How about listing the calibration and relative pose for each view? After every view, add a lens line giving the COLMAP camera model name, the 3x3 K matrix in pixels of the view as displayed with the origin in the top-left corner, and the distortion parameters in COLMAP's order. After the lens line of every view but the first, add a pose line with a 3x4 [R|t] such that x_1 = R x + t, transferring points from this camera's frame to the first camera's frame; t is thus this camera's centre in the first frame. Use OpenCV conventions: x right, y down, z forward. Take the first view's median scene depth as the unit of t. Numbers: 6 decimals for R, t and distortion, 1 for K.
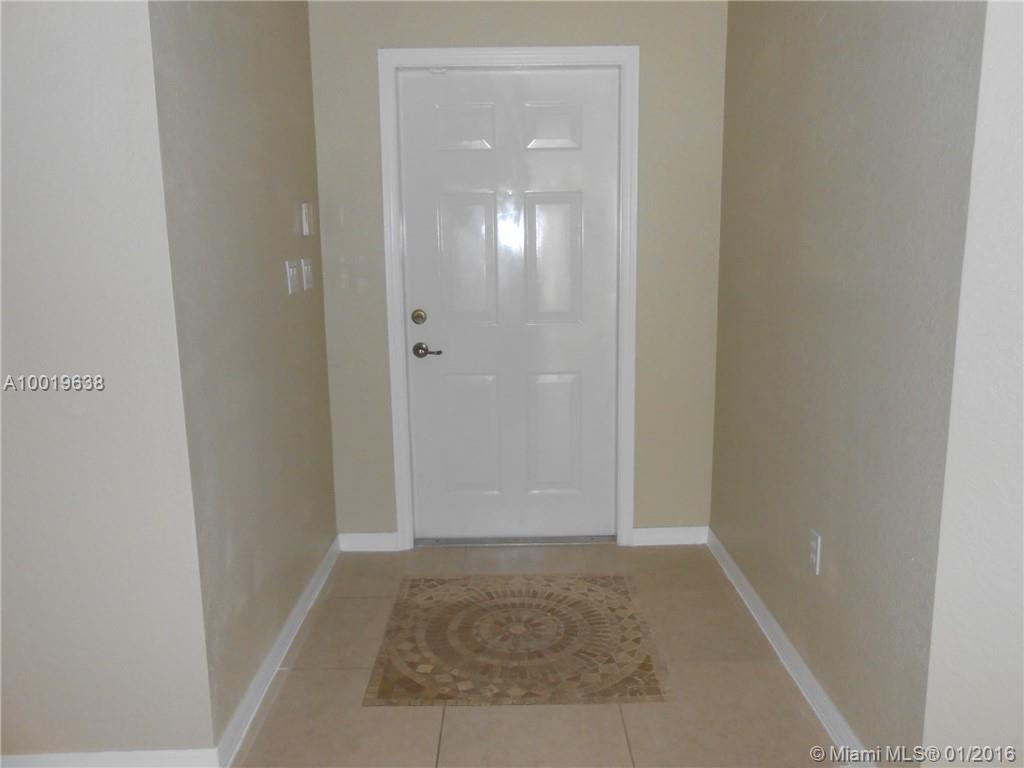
lens RADIAL K [[796.9, 0, 514.3], [0, 796.9, 381.4], [0, 0, 1]] dist [-0.053739, 0.093688]
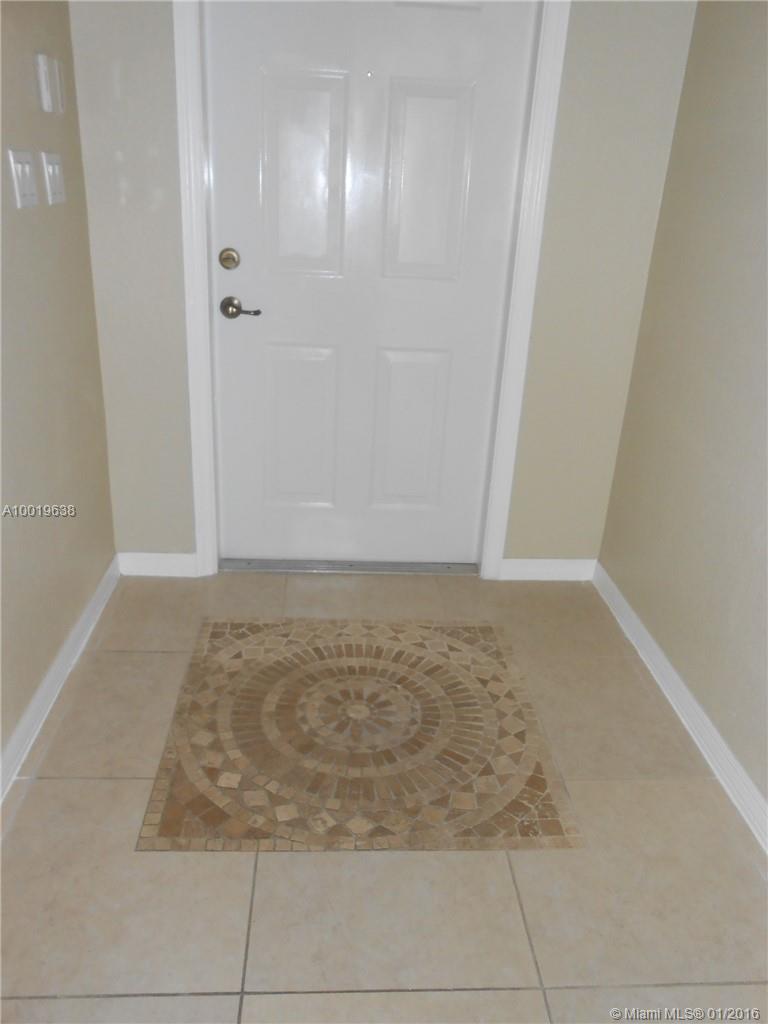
lens RADIAL K [[796.9, 0, 381.5], [0, 796.9, 513.9], [0, 0, 1]] dist [-0.053739, 0.093688]
pose [[0.996525, 0.039268, 0.073461, -0.035593], [-0.054510, 0.974281, 0.218646, -0.027778], [-0.062985, -0.221890, 0.973035, 0.326541]]
